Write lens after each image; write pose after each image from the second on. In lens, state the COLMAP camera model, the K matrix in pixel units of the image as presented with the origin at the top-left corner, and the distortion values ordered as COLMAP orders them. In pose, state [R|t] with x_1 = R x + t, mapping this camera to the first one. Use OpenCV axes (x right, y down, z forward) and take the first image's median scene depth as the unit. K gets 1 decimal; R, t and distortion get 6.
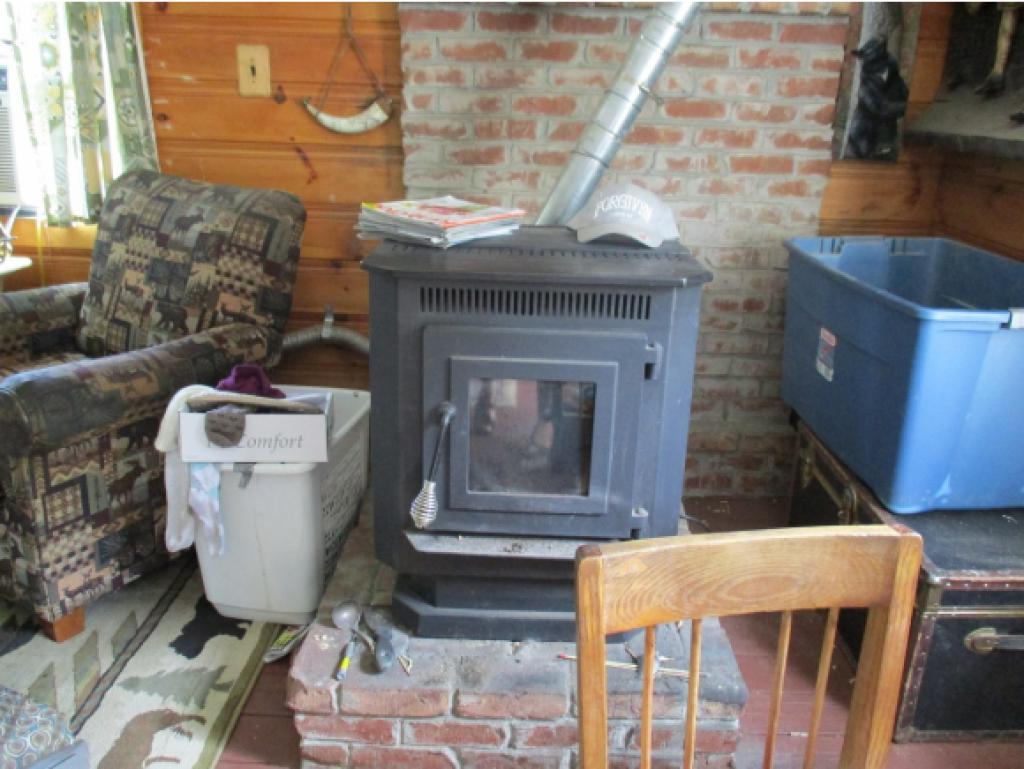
lens RADIAL K [[832.8, 0, 510.9], [0, 832.8, 384.1], [0, 0, 1]] dist [-0.026359, -0.013769]
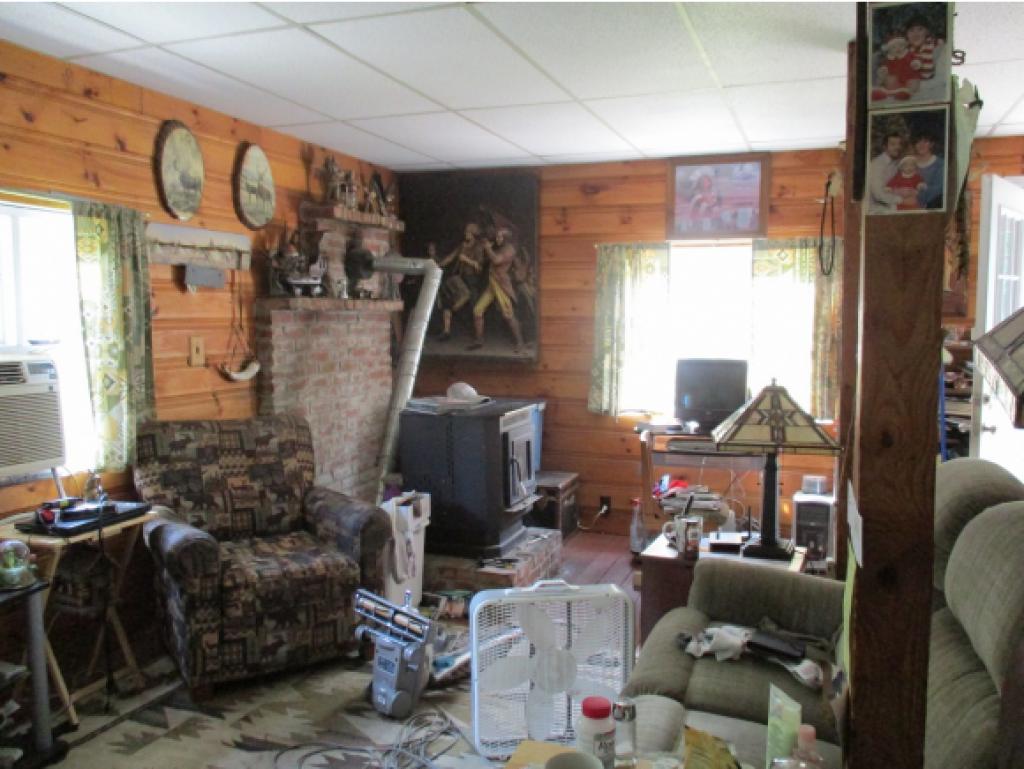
lens RADIAL K [[832.8, 0, 512.8], [0, 832.8, 385.9], [0, 0, 1]] dist [-0.026359, -0.013769]
pose [[0.327997, -0.111188, 0.938113, -1.636671], [0.310866, 0.950445, 0.003960, -0.135360], [-0.892065, 0.290329, 0.346308, -0.064752]]
